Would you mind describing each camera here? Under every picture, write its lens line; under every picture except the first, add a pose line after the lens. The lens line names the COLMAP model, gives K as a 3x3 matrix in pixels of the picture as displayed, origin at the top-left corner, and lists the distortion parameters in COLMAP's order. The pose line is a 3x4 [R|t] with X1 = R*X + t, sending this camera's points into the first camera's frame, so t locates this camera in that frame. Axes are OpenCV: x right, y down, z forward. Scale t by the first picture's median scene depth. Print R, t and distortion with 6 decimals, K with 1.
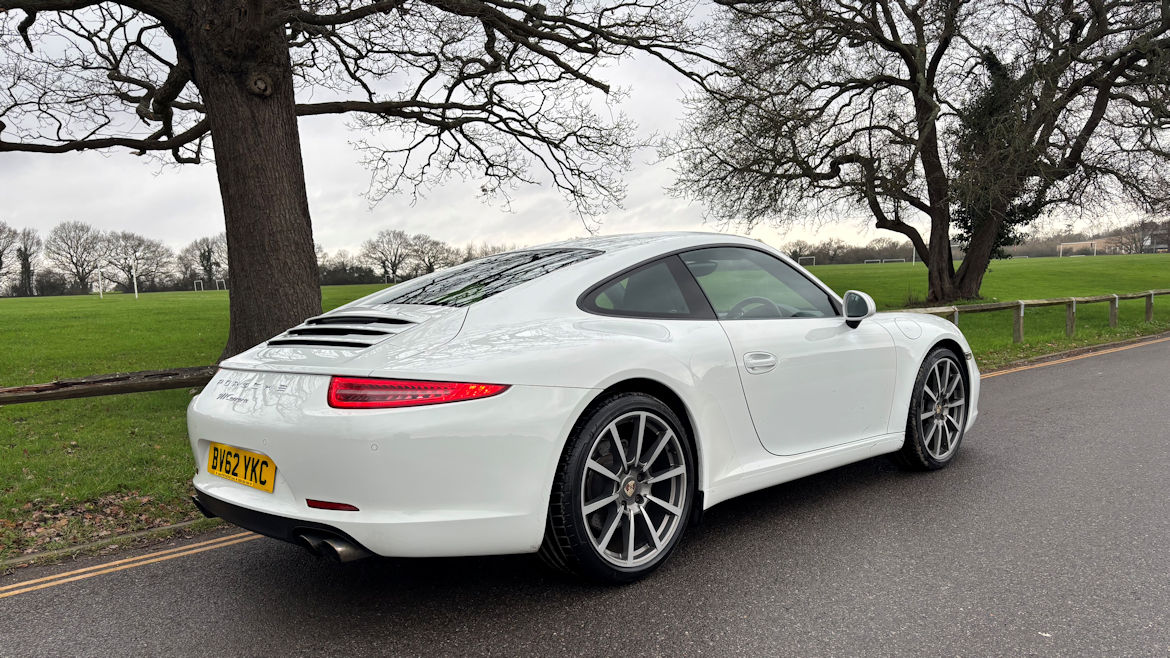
lens RADIAL K [[920.2, 0, 575.8], [0, 920.2, 336.9], [0, 0, 1]] dist [0.018298, 0.009148]
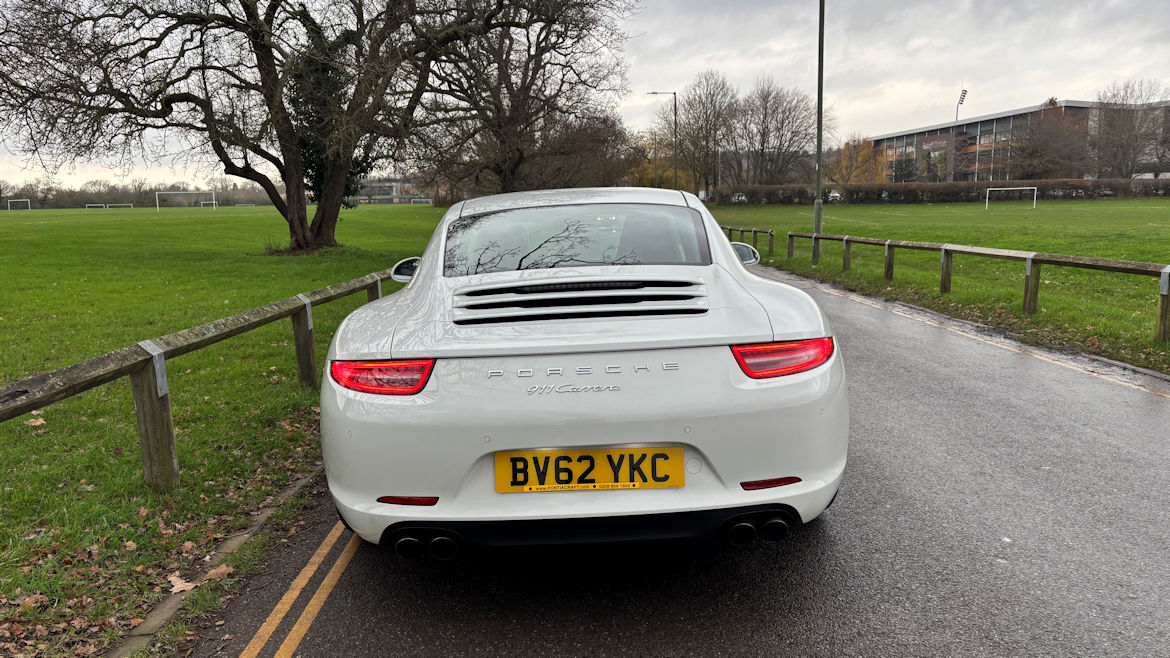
lens RADIAL K [[920.2, 0, 576.1], [0, 920.2, 319.3], [0, 0, 1]] dist [0.018298, 0.009148]
pose [[0.668036, -0.075231, 0.740317, -0.159451], [0.046193, 0.997150, 0.059648, -0.006875], [-0.742694, -0.005649, 0.669607, 0.077372]]
